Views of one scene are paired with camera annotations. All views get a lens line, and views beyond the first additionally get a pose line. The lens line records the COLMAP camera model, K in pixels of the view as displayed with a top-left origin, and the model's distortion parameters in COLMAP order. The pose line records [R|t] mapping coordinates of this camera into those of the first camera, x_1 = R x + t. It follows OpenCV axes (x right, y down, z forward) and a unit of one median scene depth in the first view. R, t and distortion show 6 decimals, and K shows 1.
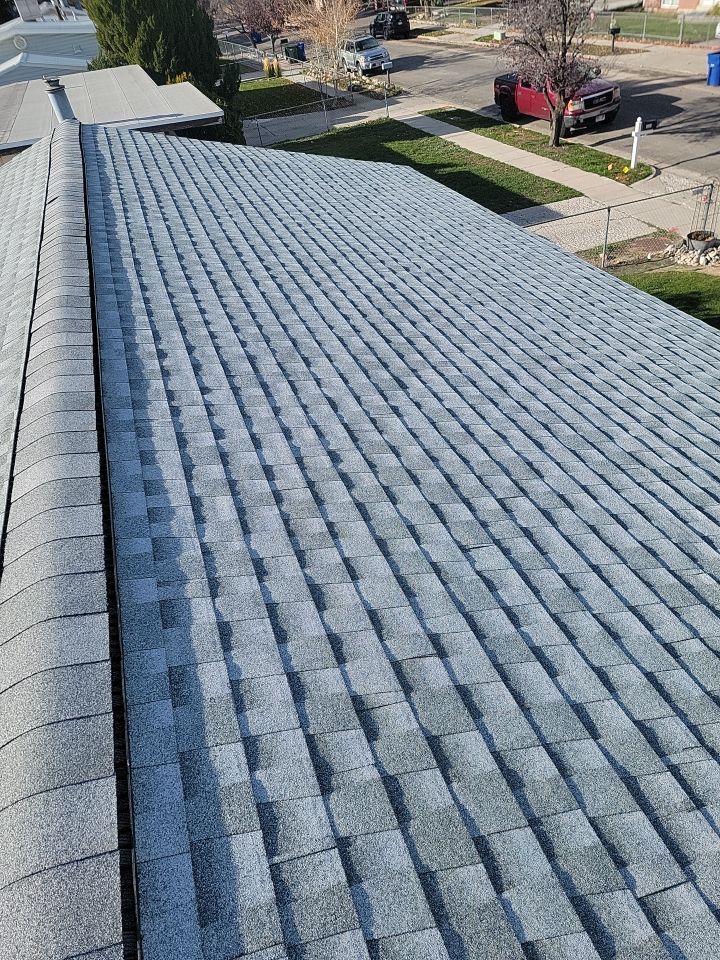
lens RADIAL K [[686.4, 0, 351.4], [0, 686.4, 484.9], [0, 0, 1]] dist [0.090840, -0.084242]
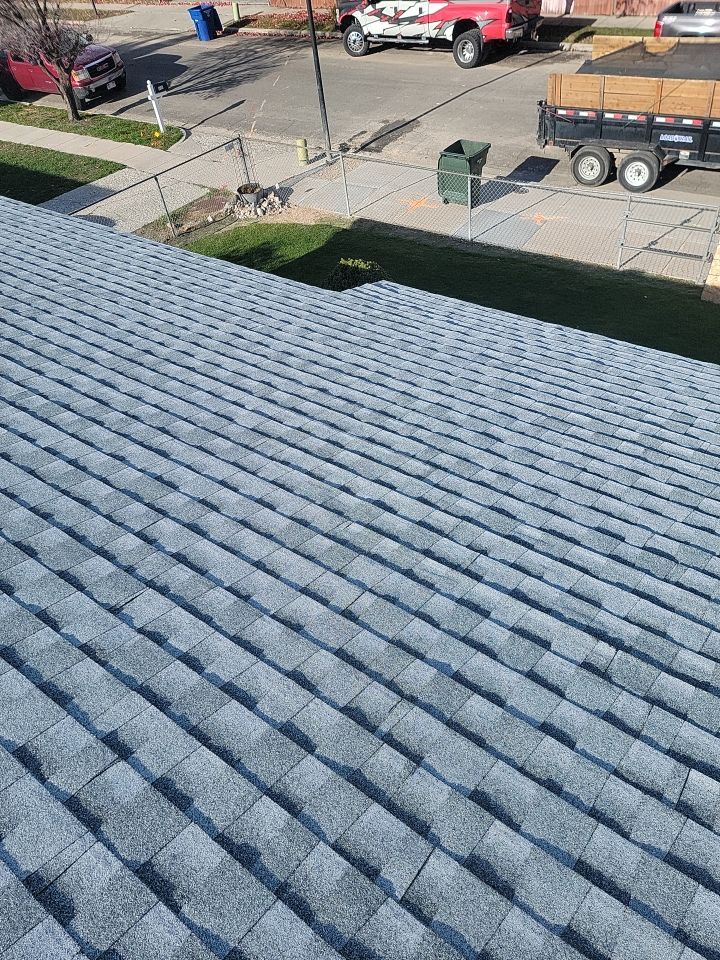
lens RADIAL K [[686.4, 0, 356.8], [0, 686.4, 498.4], [0, 0, 1]] dist [0.090840, -0.084242]
pose [[0.823699, -0.374217, 0.426007, 0.072240], [0.352706, 0.926404, 0.131811, -0.032873], [-0.443981, 0.041683, 0.895066, 0.066162]]
